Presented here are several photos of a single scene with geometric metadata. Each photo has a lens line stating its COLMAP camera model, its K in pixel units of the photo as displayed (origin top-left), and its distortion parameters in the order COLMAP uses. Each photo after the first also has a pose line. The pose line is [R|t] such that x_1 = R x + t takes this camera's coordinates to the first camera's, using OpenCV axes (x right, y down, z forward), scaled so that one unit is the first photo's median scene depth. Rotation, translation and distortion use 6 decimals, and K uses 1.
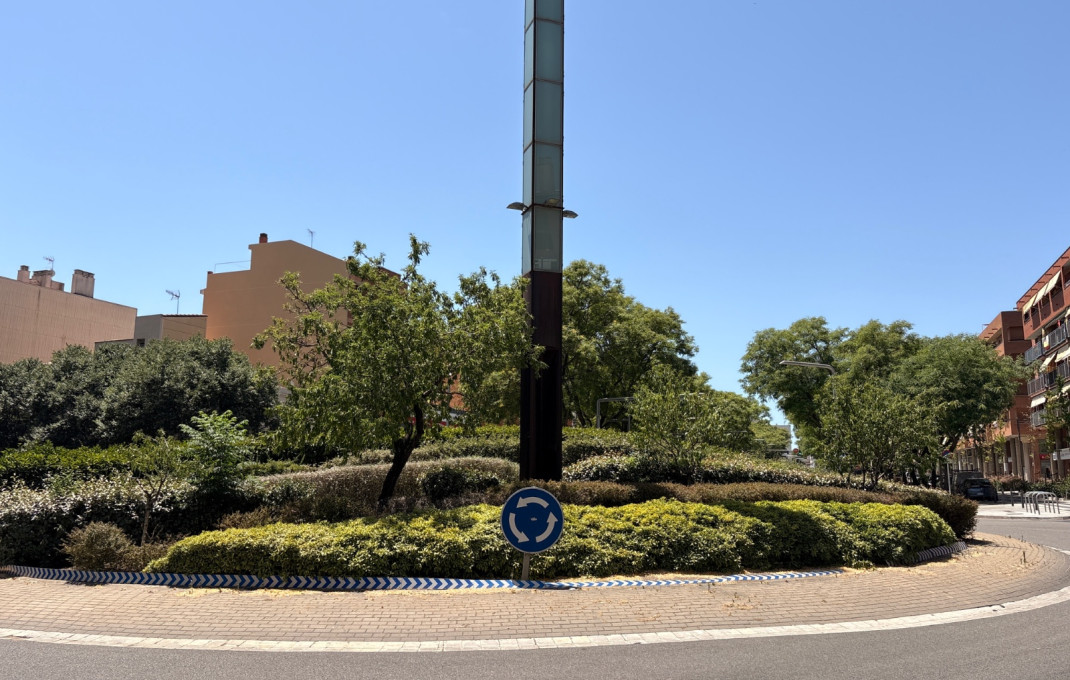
lens RADIAL K [[831.4, 0, 535.0], [0, 831.4, 340.0], [0, 0, 1]] dist [0.051058, -0.048893]
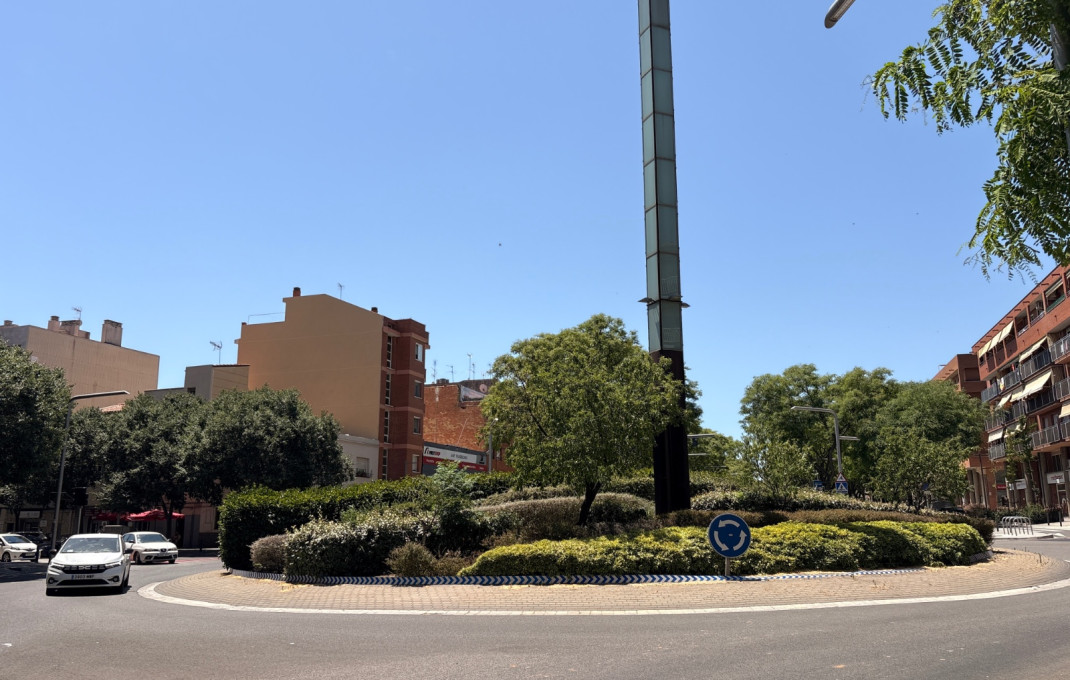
lens RADIAL K [[841.6, 0, 535.0], [0, 841.6, 340.0], [0, 0, 1]] dist [0.033809, 0.002909]
pose [[0.998003, -0.003371, 0.063077, -0.131089], [0.005936, 0.999161, -0.040525, -0.021139], [-0.062888, 0.040819, 0.997186, -0.144693]]
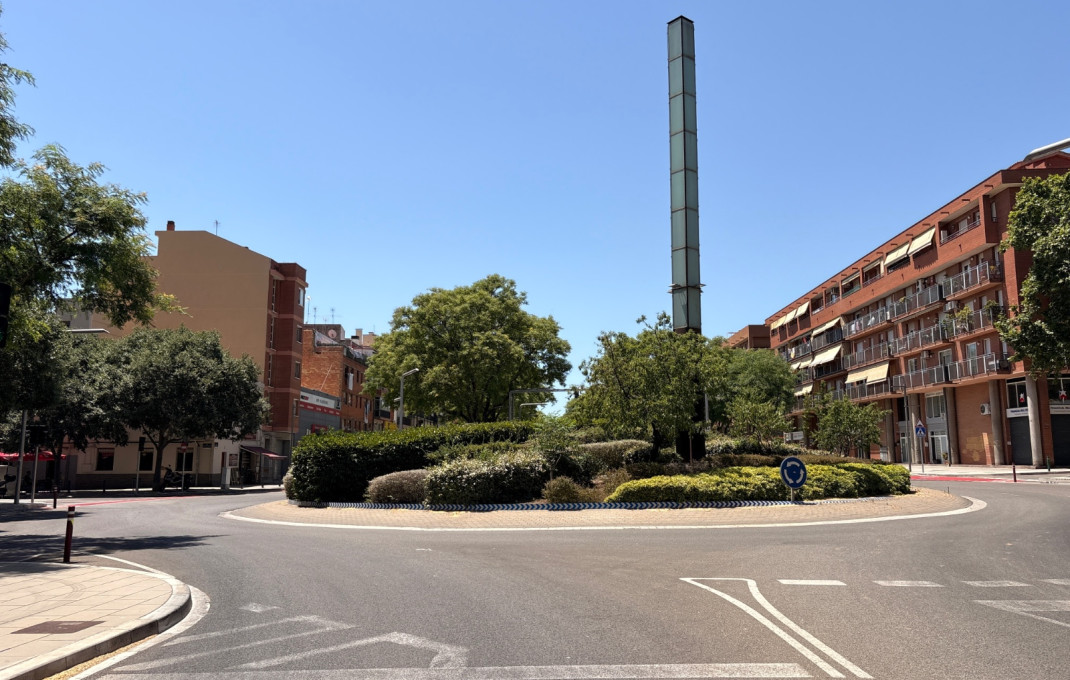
lens RADIAL K [[850.8, 0, 535.0], [0, 850.8, 340.0], [0, 0, 1]] dist [0.052292, -0.001455]
pose [[0.937219, 0.040501, 0.346383, -0.395245], [-0.049502, 0.998626, 0.017174, -0.032844], [-0.345211, -0.033242, 0.937936, -0.216276]]
